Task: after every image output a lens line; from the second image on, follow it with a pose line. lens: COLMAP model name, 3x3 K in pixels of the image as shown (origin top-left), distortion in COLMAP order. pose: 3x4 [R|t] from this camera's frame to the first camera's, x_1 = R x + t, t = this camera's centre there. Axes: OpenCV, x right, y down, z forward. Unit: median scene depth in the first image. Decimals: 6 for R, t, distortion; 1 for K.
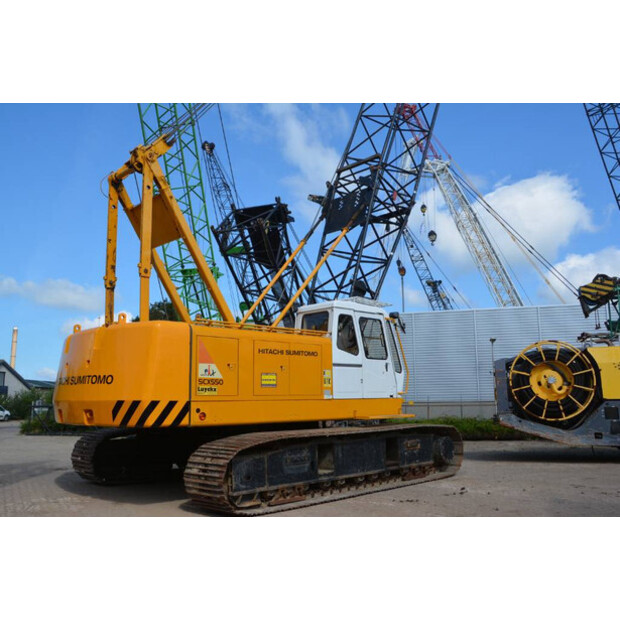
lens RADIAL K [[591.6, 0, 316.4], [0, 591.6, 309.3], [0, 0, 1]] dist [-0.087001, 0.000000]
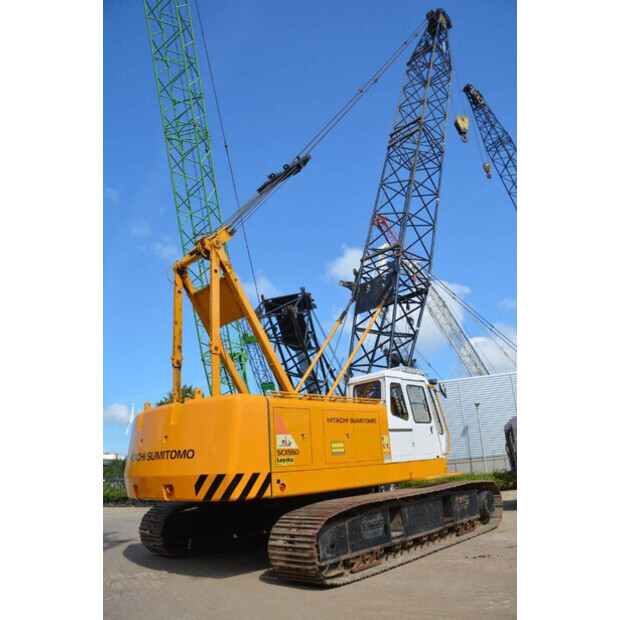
lens RADIAL K [[490.4, 0, 313.5], [0, 490.4, 304.5], [0, 0, 1]] dist [-0.171604, 0.070024]
pose [[0.998735, -0.044034, 0.024284, -0.118465], [0.047569, 0.983899, -0.172281, 0.014282], [-0.016306, 0.173218, 0.984749, 0.109658]]
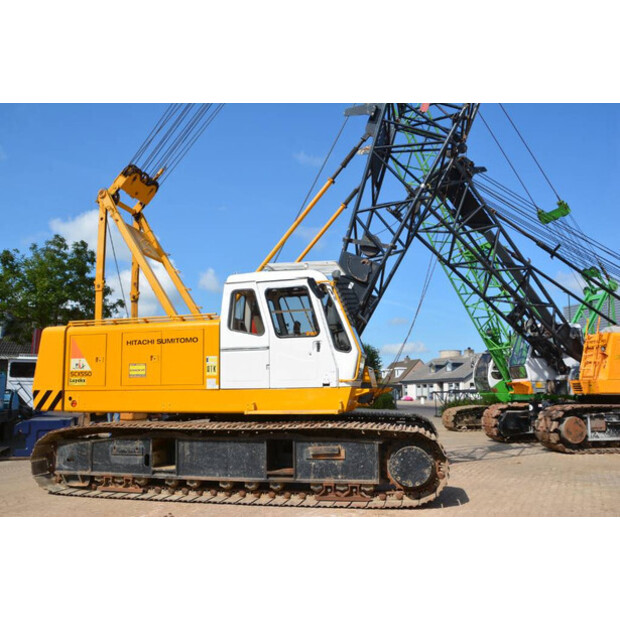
lens RADIAL K [[525.4, 0, 305.5], [0, 525.4, 311.8], [0, 0, 1]] dist [-0.095207, 0.013741]
pose [[0.510419, -0.126942, -0.850505, 0.755576], [0.135587, 0.988553, -0.066176, 0.105928], [0.849170, -0.081540, 0.521788, 0.702384]]
